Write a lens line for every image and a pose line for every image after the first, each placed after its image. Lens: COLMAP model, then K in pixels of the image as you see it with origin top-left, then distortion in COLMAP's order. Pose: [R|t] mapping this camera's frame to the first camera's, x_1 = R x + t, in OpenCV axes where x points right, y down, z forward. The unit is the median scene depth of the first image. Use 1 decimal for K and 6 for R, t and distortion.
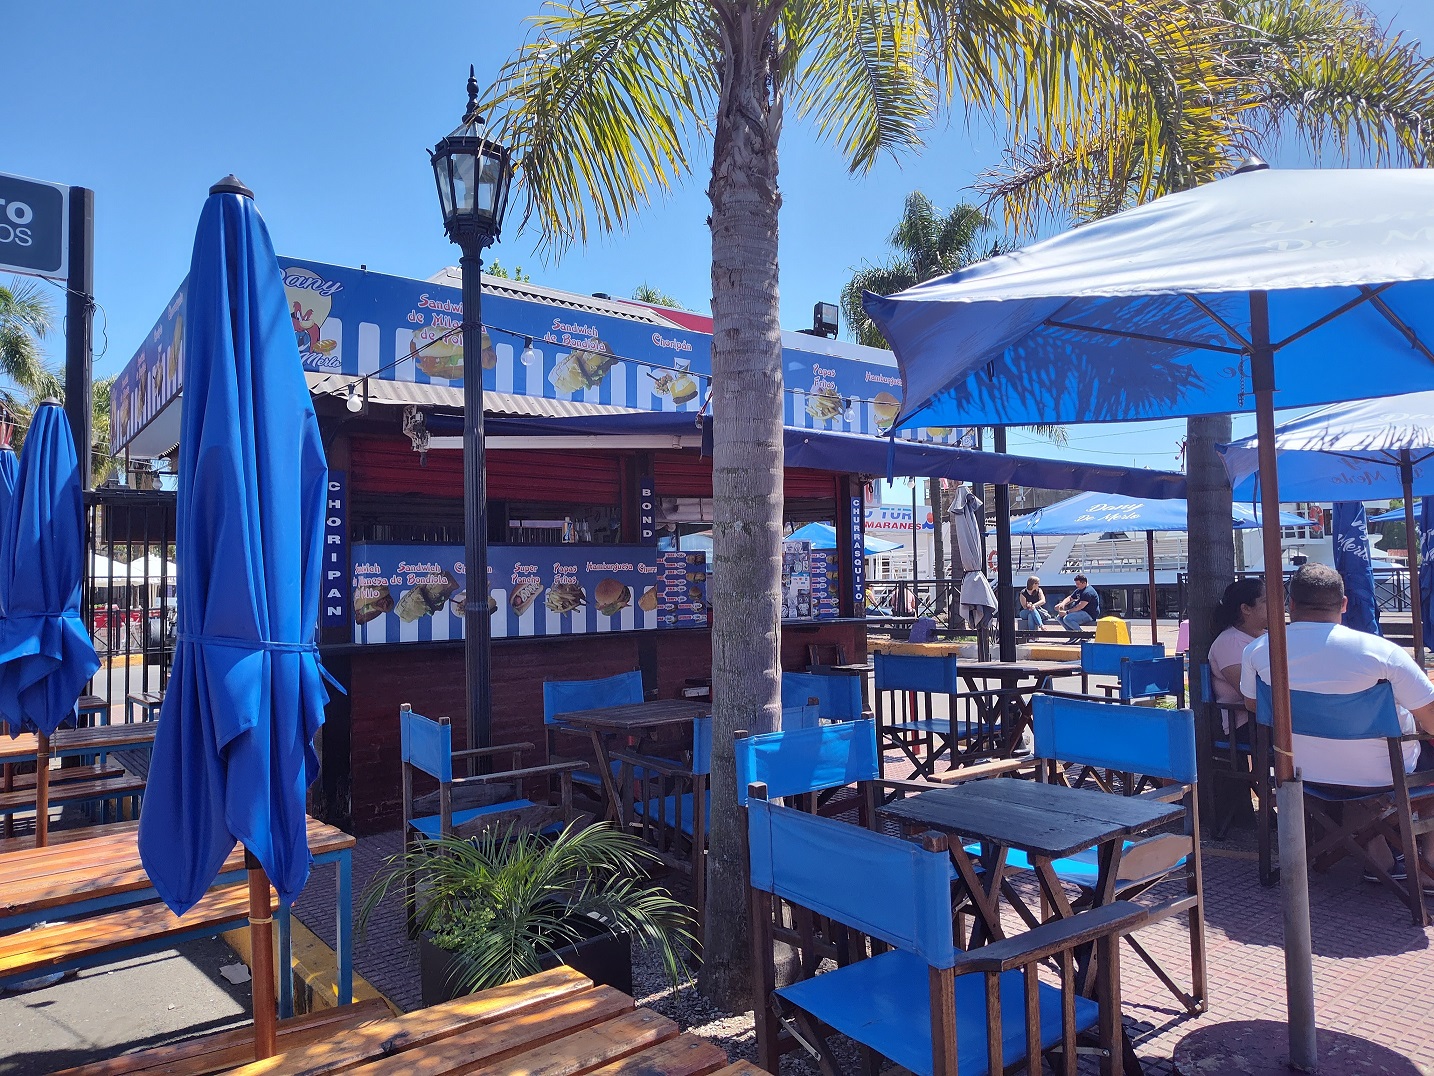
lens RADIAL K [[1074.2, 0, 718.9], [0, 1074.2, 532.9], [0, 0, 1]] dist [0.012455, -0.000316]
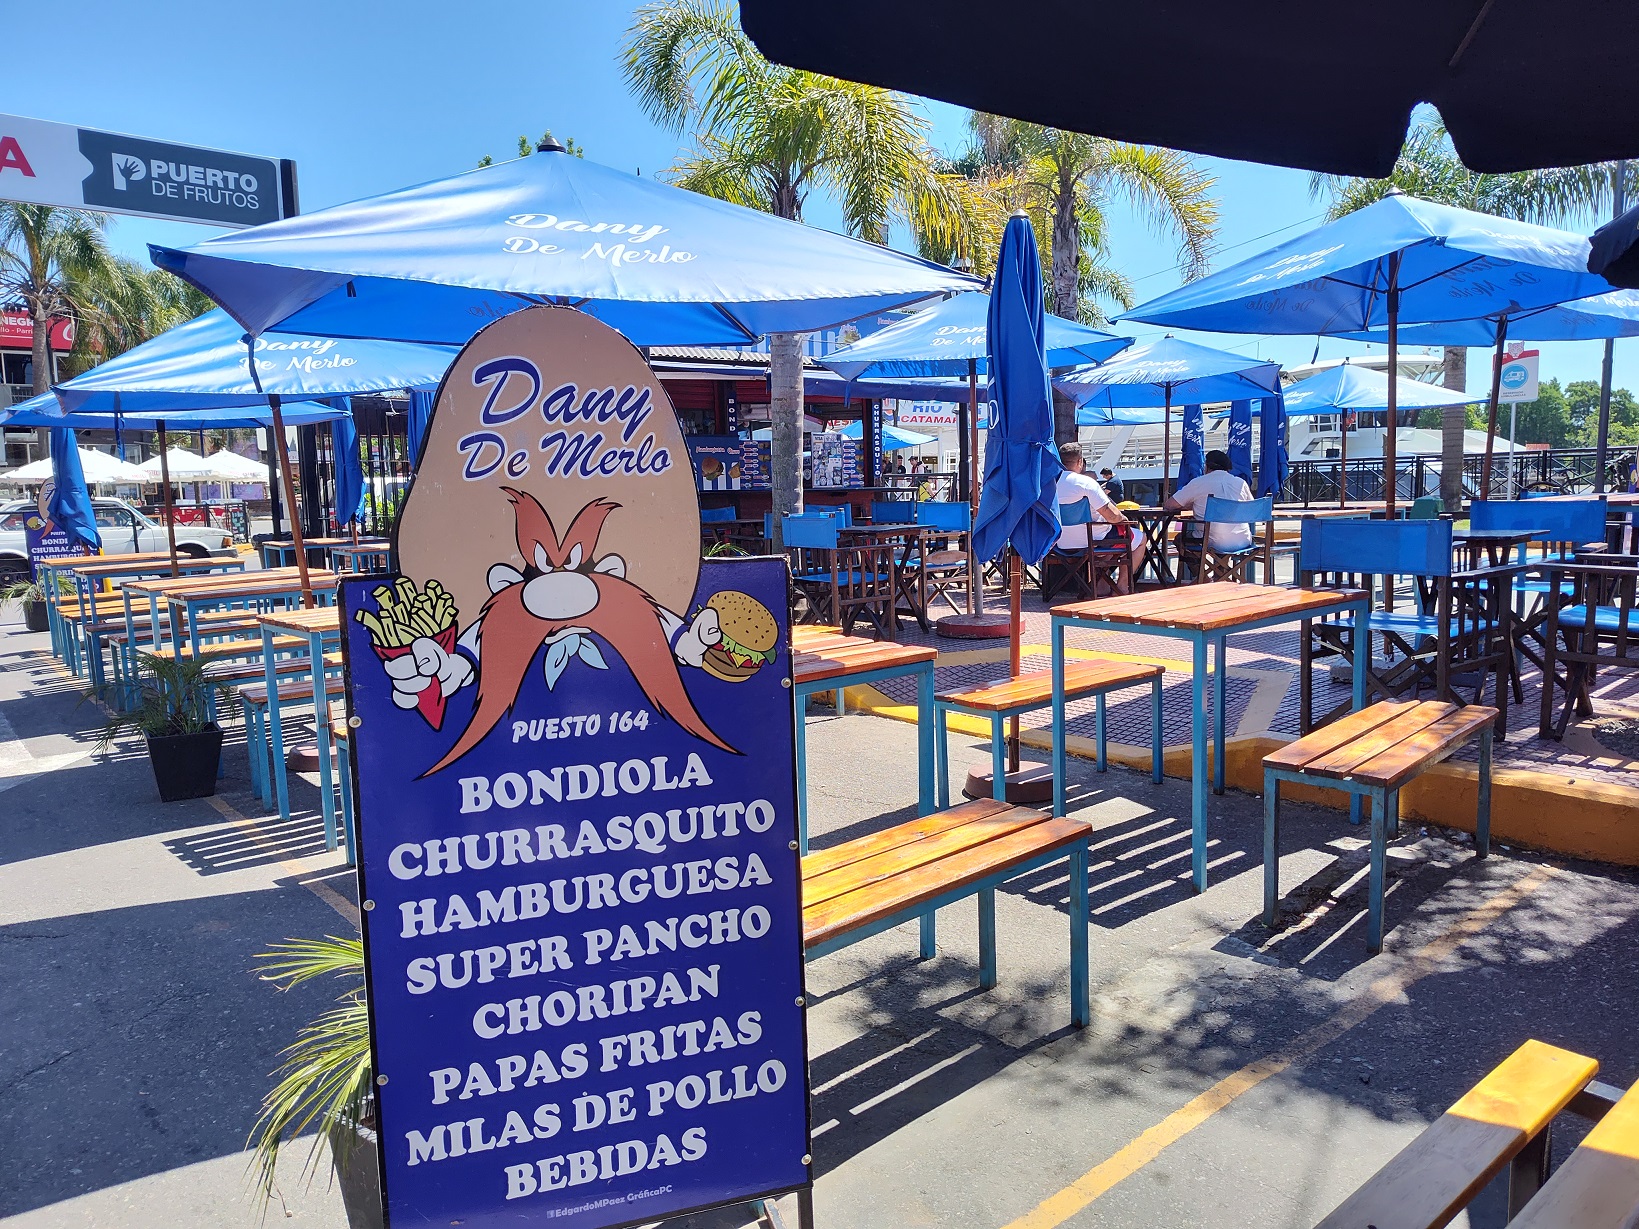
lens RADIAL K [[1227.7, 0, 824.3], [0, 1227.7, 624.3], [0, 0, 1]] dist [0.012455, -0.000316]
pose [[0.999652, -0.005895, 0.025700, 0.017199], [0.001801, 0.987677, 0.156493, 0.002169], [-0.026306, -0.156393, 0.987345, -0.759600]]
